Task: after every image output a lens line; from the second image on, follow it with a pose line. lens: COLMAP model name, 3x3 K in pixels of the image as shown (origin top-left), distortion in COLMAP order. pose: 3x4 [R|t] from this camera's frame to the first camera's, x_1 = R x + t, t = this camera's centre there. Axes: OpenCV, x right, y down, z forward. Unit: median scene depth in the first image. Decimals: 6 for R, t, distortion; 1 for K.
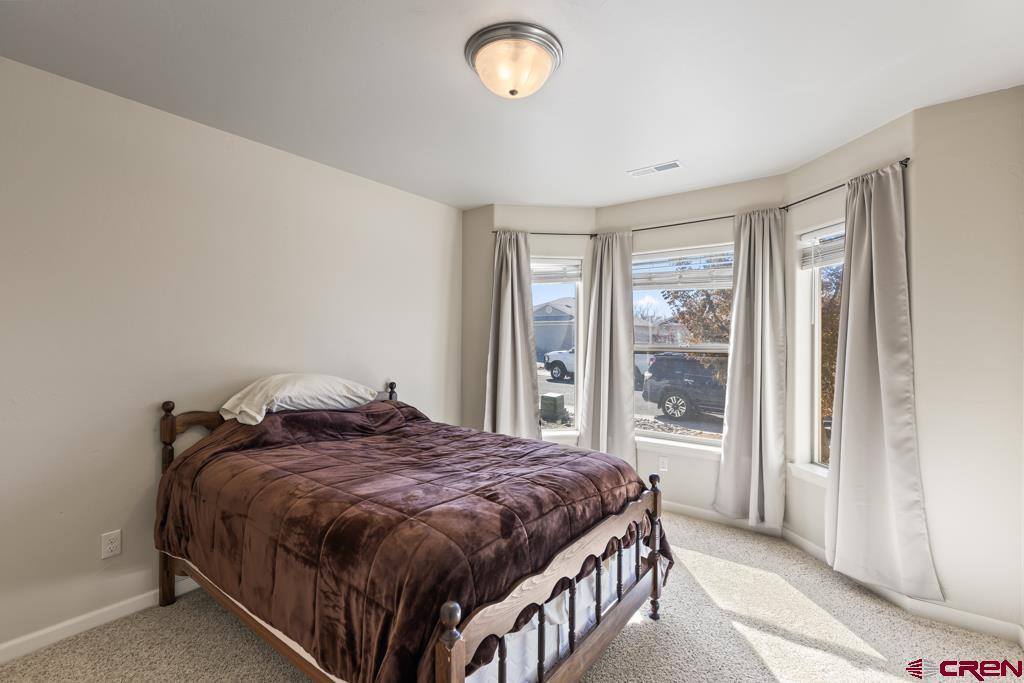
lens RADIAL K [[466.9, 0, 515.3], [0, 466.9, 320.7], [0, 0, 1]] dist [0.001361, -0.000366]
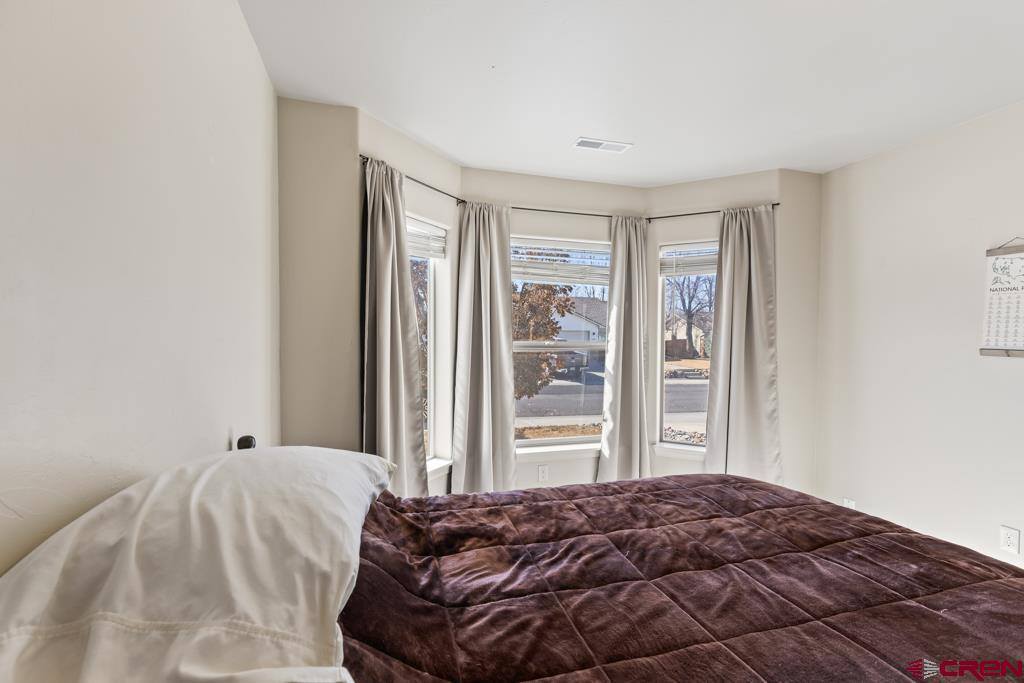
lens RADIAL K [[459.4, 0, 512.0], [0, 459.4, 341.5], [0, 0, 1]] dist [0.001419, 0.000033]
pose [[0.587071, -0.012682, 0.809436, -0.477064], [-0.034816, 0.998557, 0.040896, 0.015494], [-0.808786, -0.052190, 0.585782, 0.574228]]
